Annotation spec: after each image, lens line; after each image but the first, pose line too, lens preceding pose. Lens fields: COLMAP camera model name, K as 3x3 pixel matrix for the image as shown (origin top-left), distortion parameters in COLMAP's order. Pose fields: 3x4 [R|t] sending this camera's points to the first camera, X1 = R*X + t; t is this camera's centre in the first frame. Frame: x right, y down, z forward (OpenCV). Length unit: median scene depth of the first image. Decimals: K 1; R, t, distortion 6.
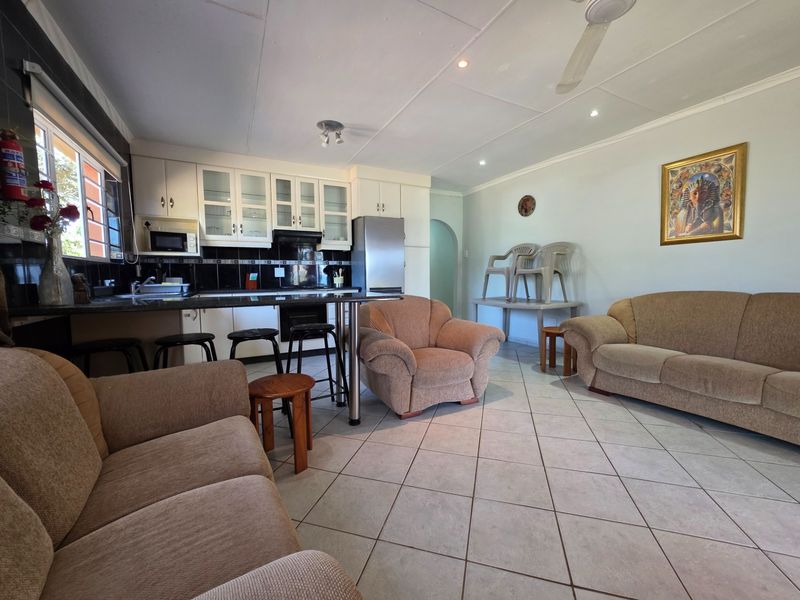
lens RADIAL K [[317.5, 0, 400.8], [0, 317.5, 299.0], [0, 0, 1]] dist [-0.001524, -0.000730]
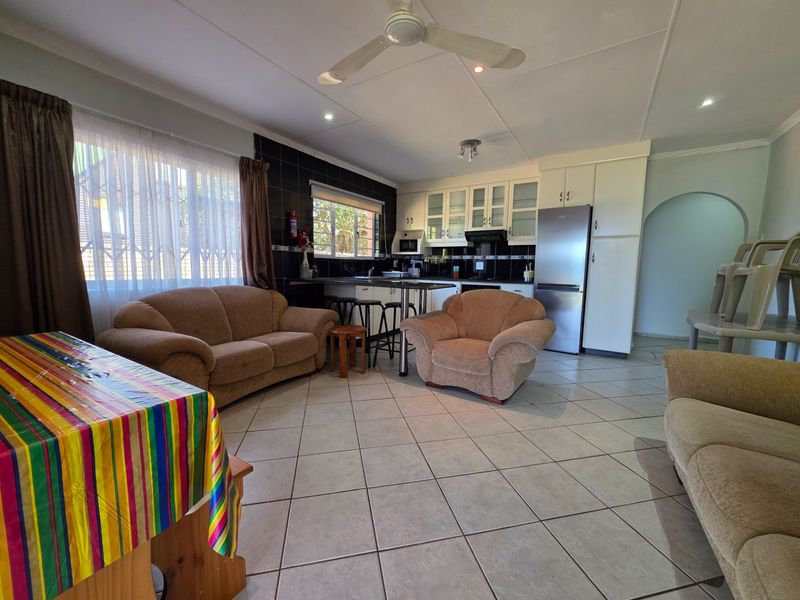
lens RADIAL K [[317.5, 0, 400.4], [0, 317.5, 298.8], [0, 0, 1]] dist [-0.001524, -0.000730]
pose [[0.496624, 0.106633, -0.861391, 0.607309], [-0.083233, 0.993702, 0.075025, -0.028823], [0.863966, 0.034437, 0.502371, 0.163060]]
